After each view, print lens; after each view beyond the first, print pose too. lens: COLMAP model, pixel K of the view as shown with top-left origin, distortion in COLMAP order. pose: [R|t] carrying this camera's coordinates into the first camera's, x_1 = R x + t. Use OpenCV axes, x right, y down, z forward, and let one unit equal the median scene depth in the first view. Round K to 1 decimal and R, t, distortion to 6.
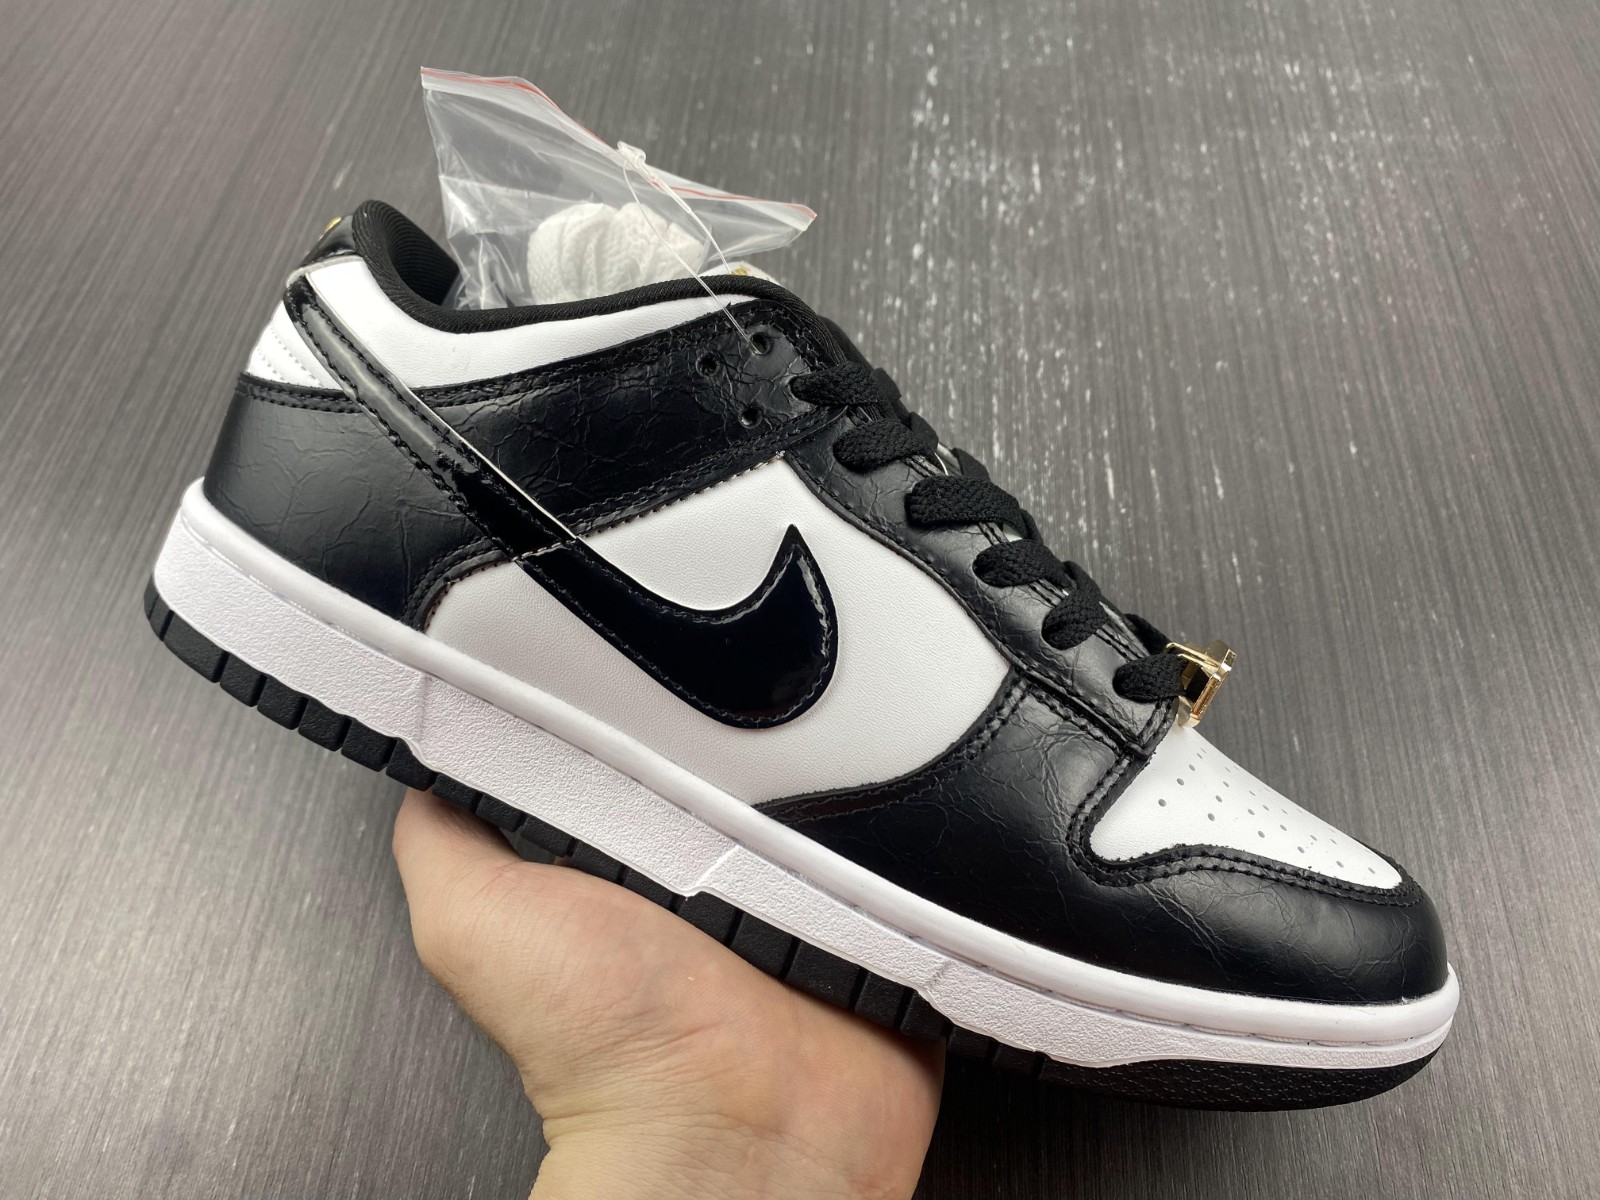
lens RADIAL K [[1188.5, 0, 800.0], [0, 1188.5, 600.0], [0, 0, 1]] dist [0.003676, 0.002251]
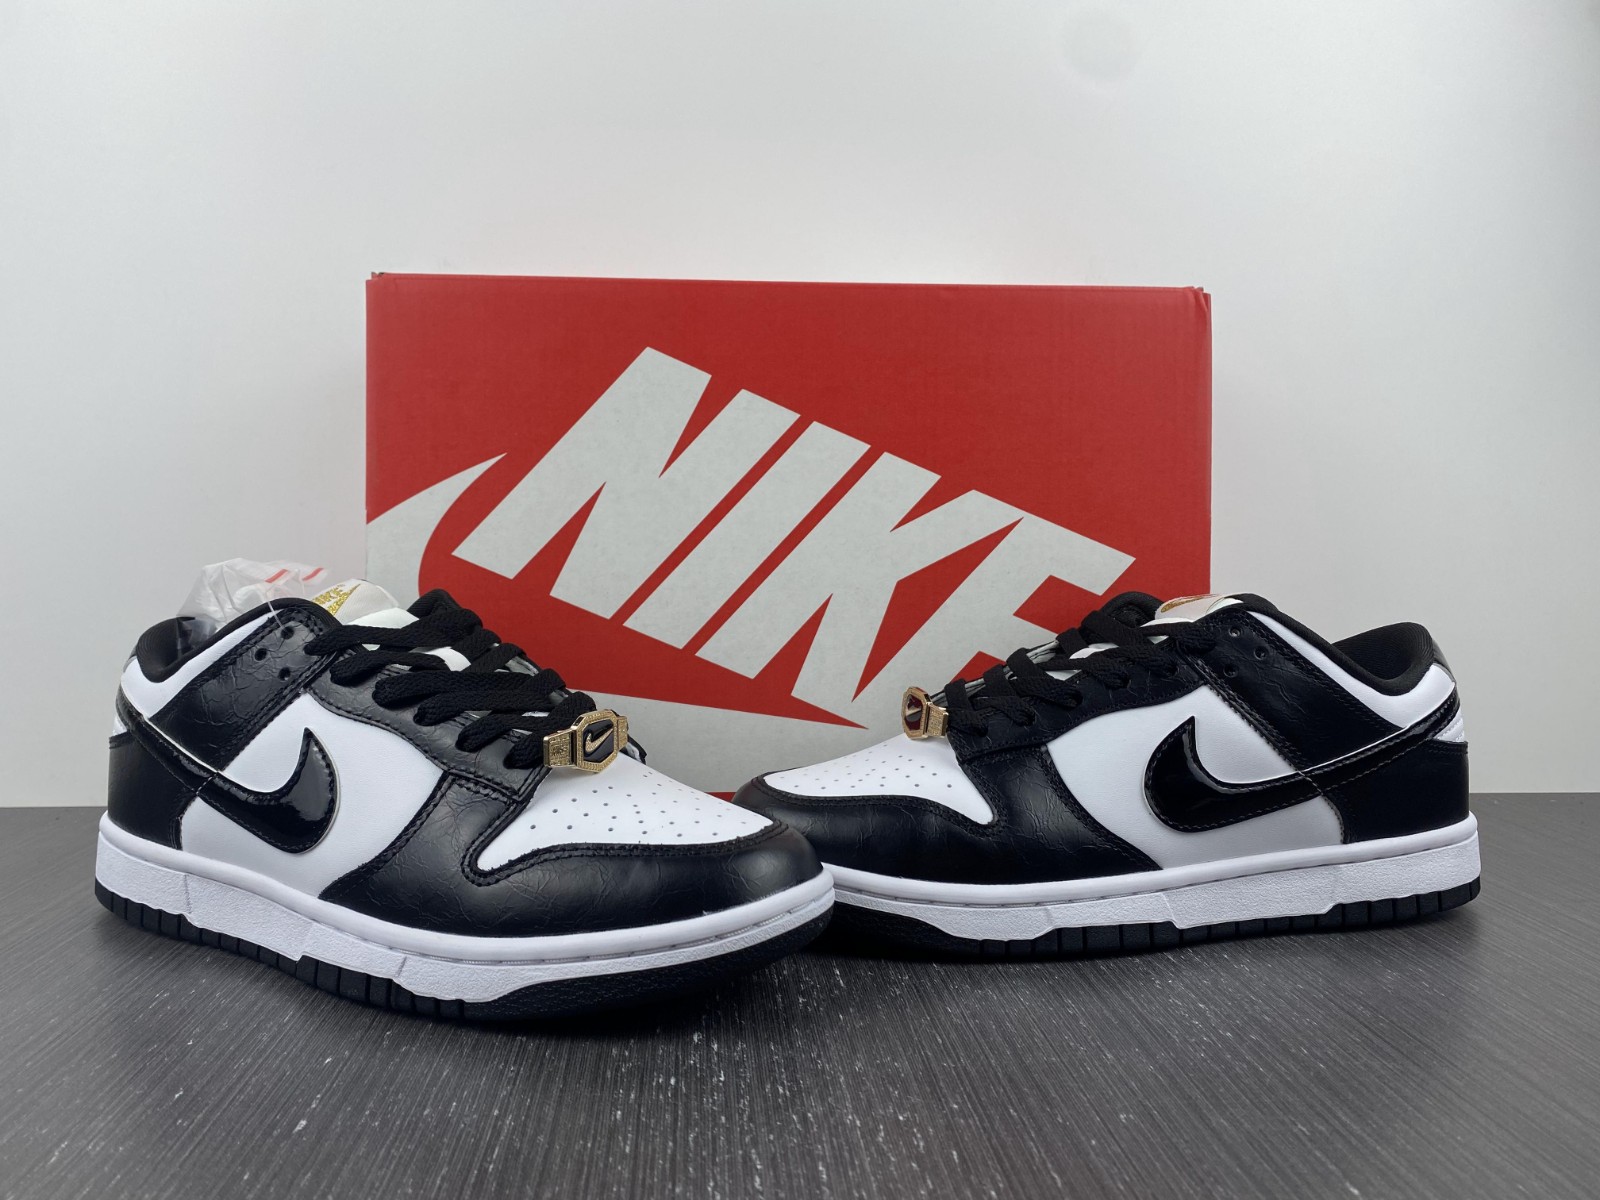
lens RADIAL K [[1188.5, 0, 800.0], [0, 1188.5, 600.0], [0, 0, 1]] dist [0.003676, 0.002251]
pose [[0.901516, -0.330007, -0.279936, 1.161843], [0.277170, 0.937113, -0.212122, 0.320360], [0.332333, 0.113642, 0.936291, -0.386304]]
